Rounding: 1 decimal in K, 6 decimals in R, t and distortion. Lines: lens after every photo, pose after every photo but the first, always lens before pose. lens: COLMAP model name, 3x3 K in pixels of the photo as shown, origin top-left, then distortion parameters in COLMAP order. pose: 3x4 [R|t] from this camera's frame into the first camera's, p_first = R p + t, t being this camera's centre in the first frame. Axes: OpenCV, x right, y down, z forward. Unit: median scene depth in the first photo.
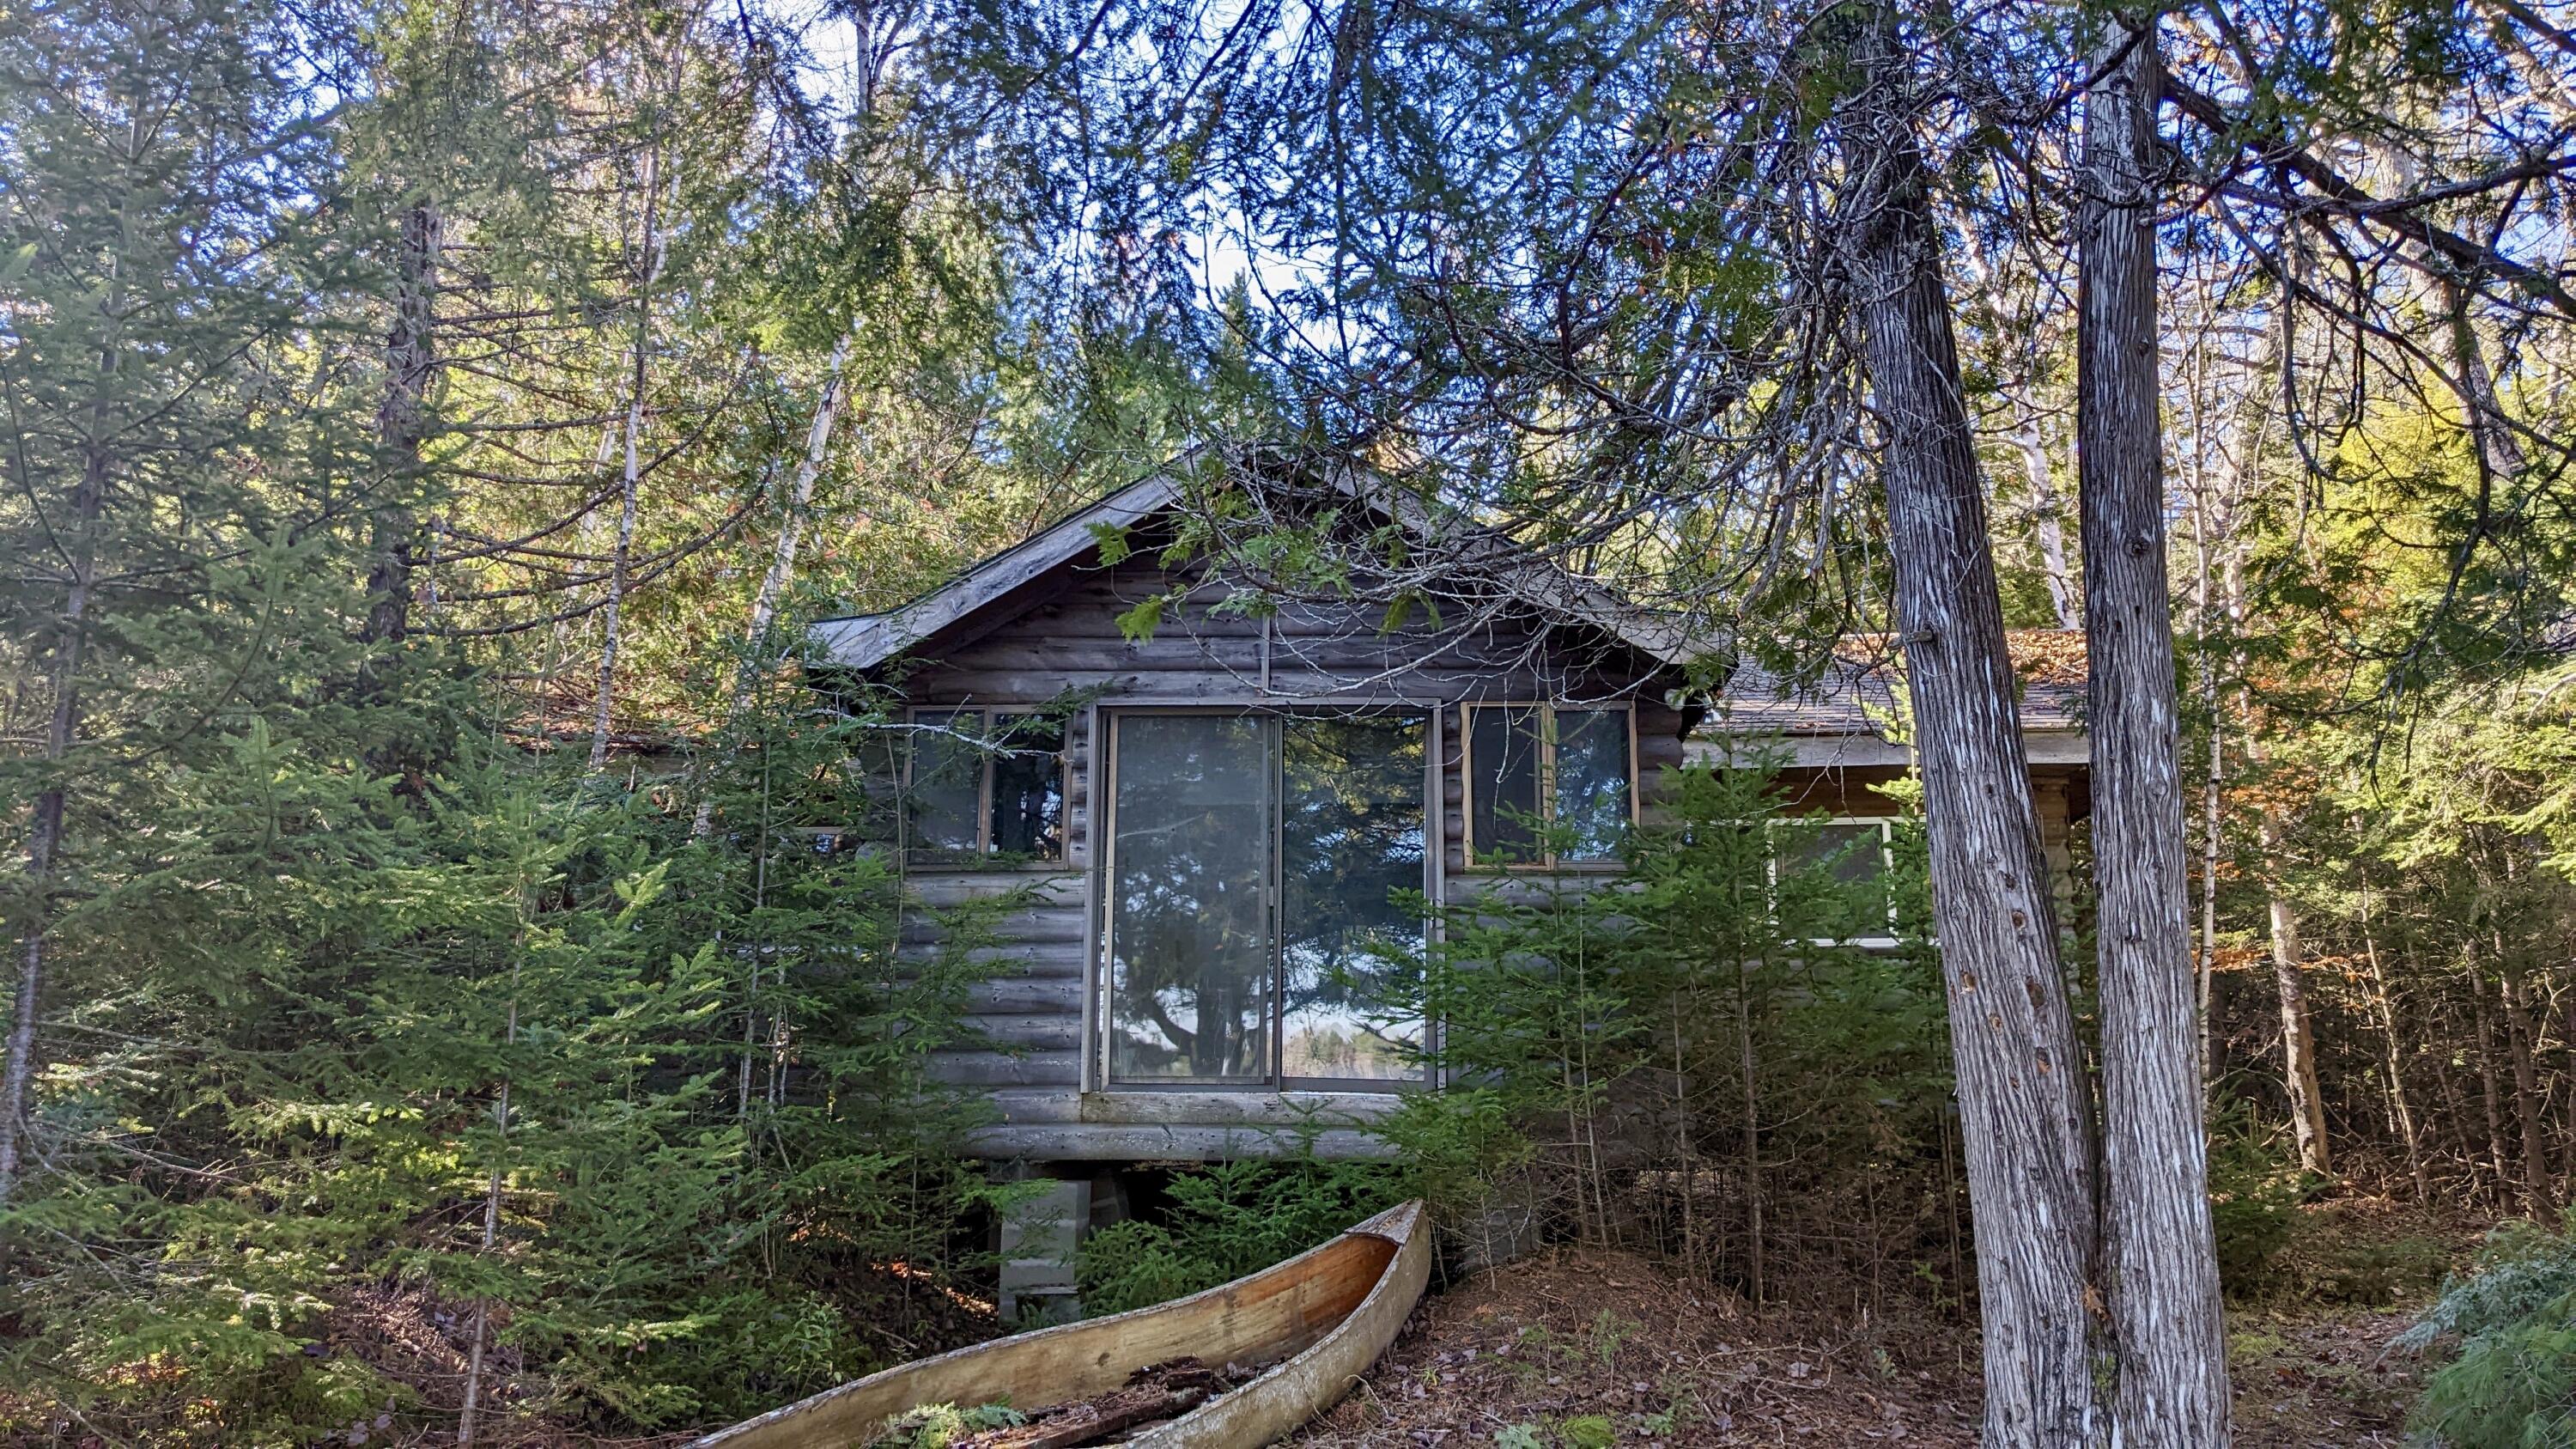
lens RADIAL K [[1979.5, 0, 1284.5], [0, 1979.5, 720.3], [0, 0, 1]] dist [0.003849, 0.001810]
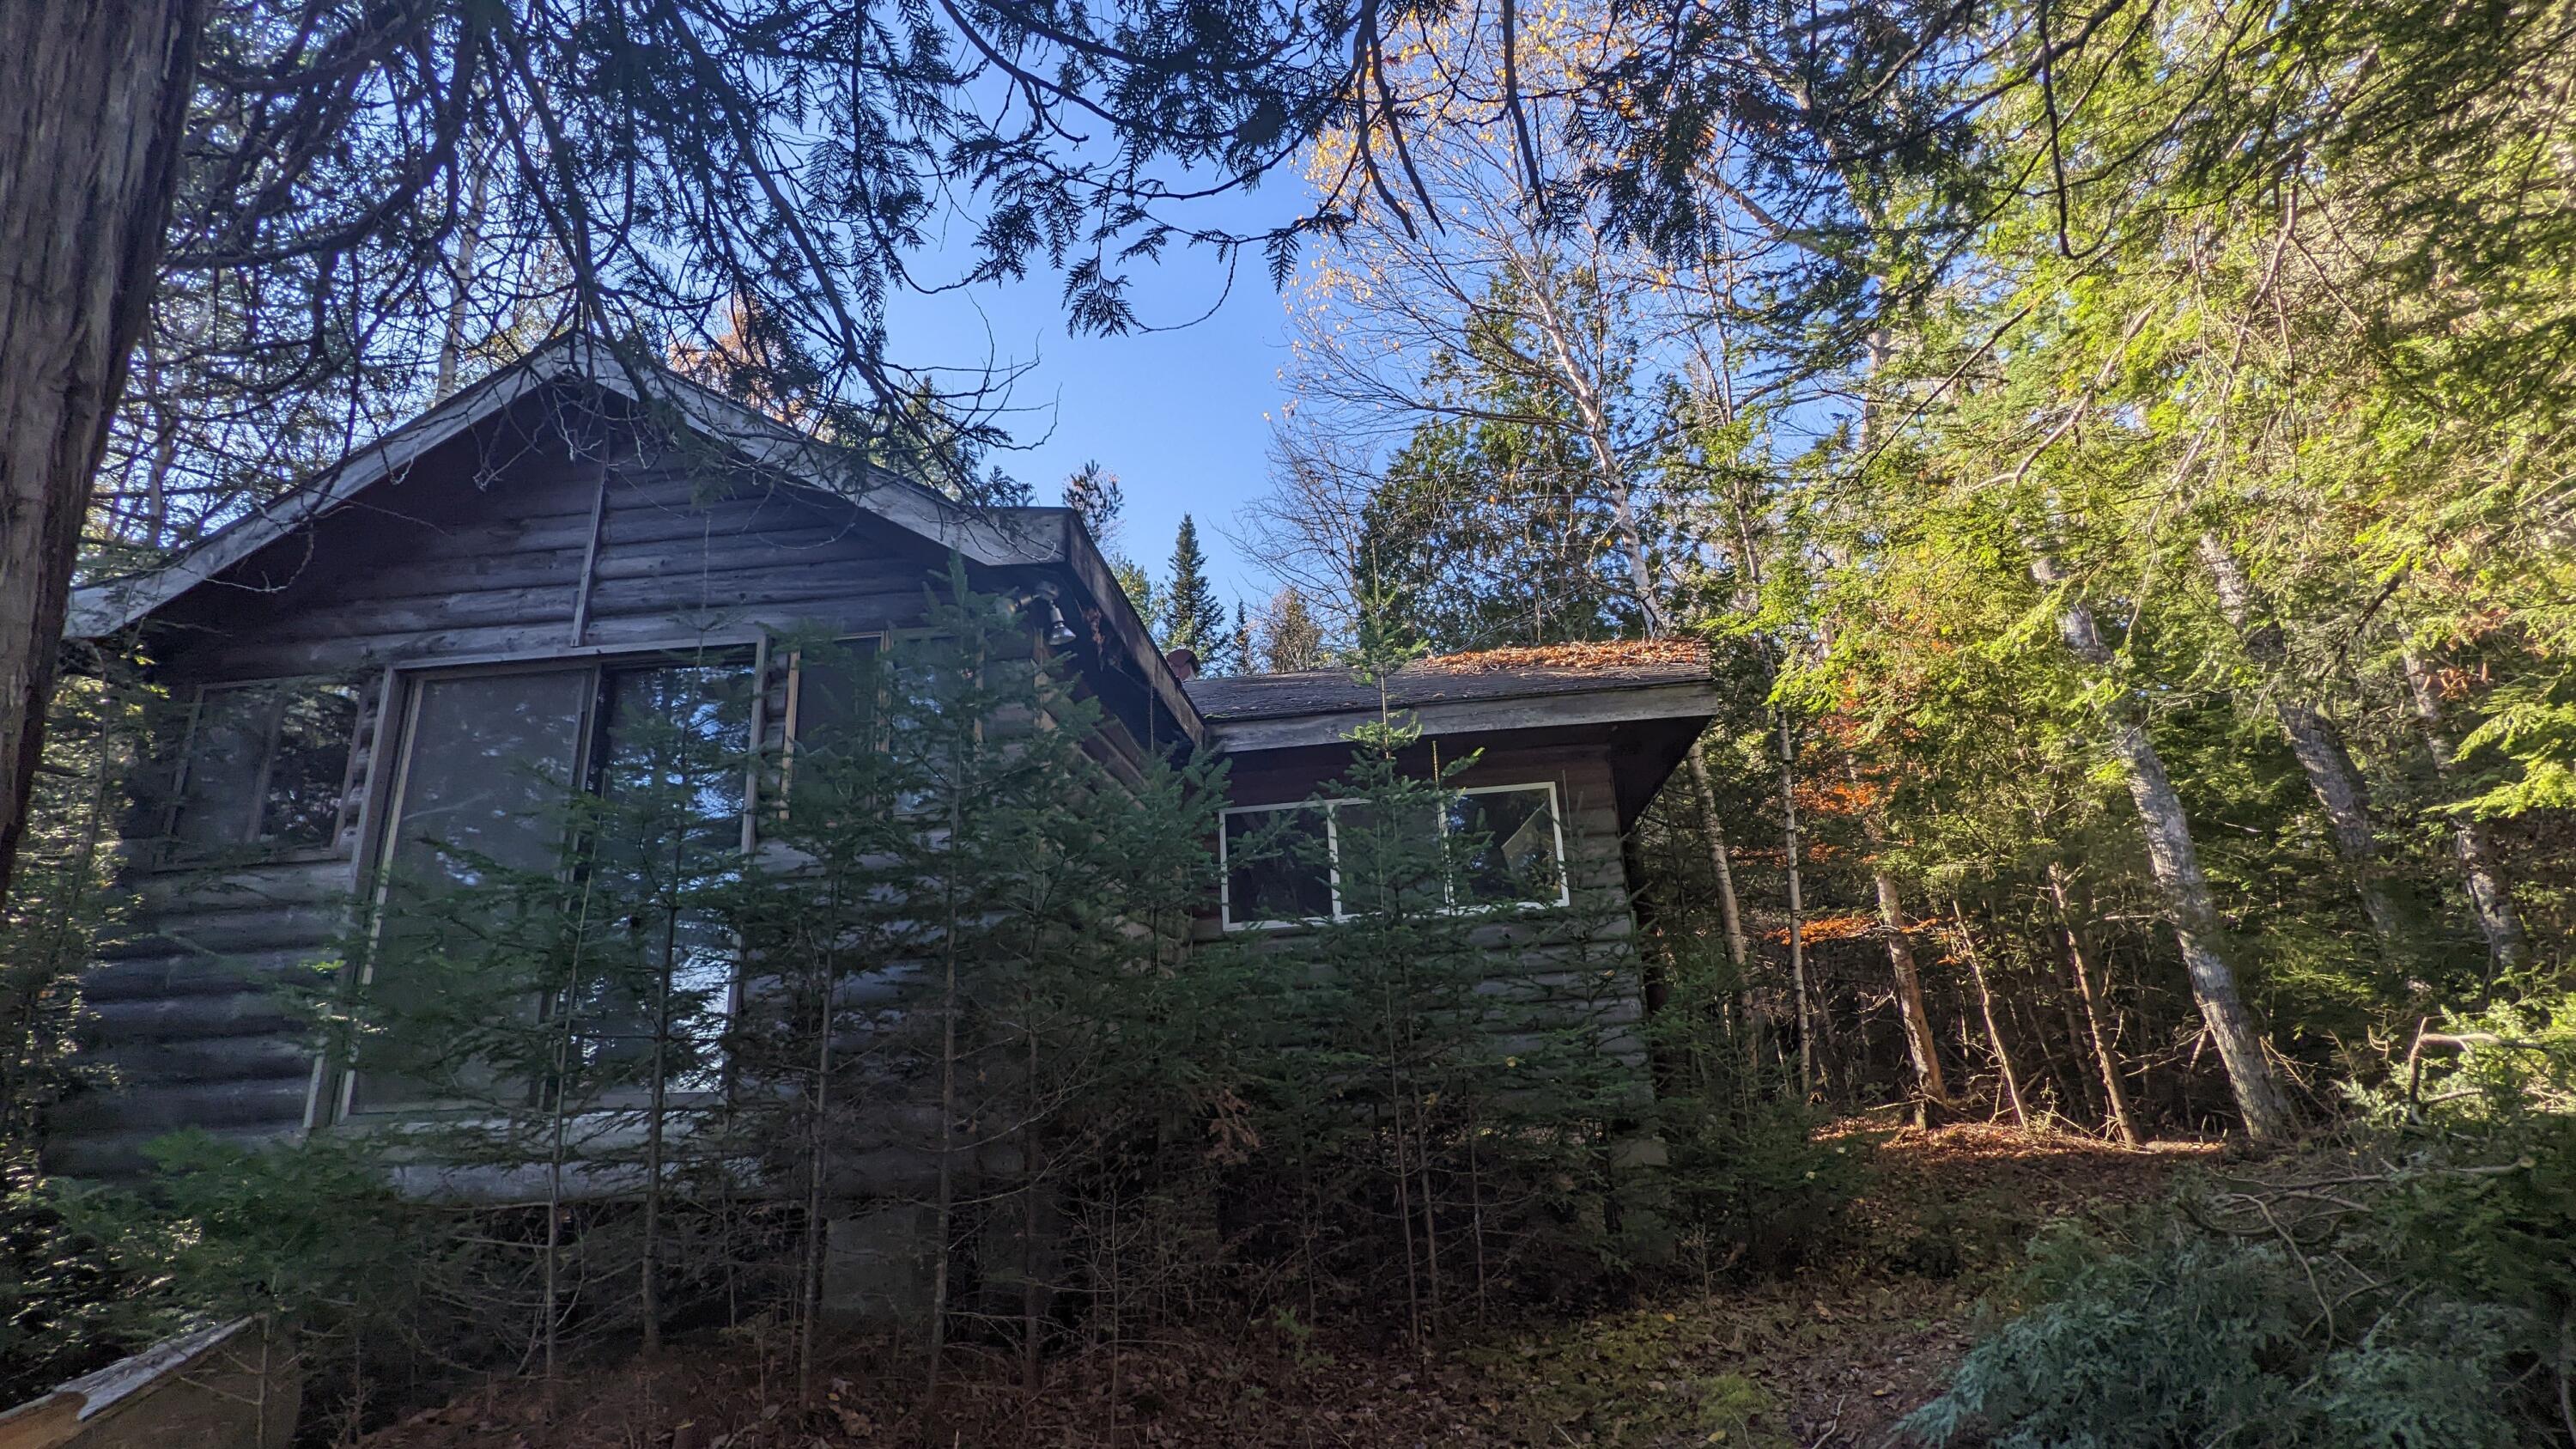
lens RADIAL K [[1239.6, 0, 1288.3], [0, 1239.6, 730.7], [0, 0, 1]] dist [0.002195, 0.000320]
pose [[0.998339, -0.056982, -0.008482, 0.303556], [0.056099, 0.995055, -0.081961, 0.086430], [0.013110, 0.081350, 0.996599, 0.461665]]
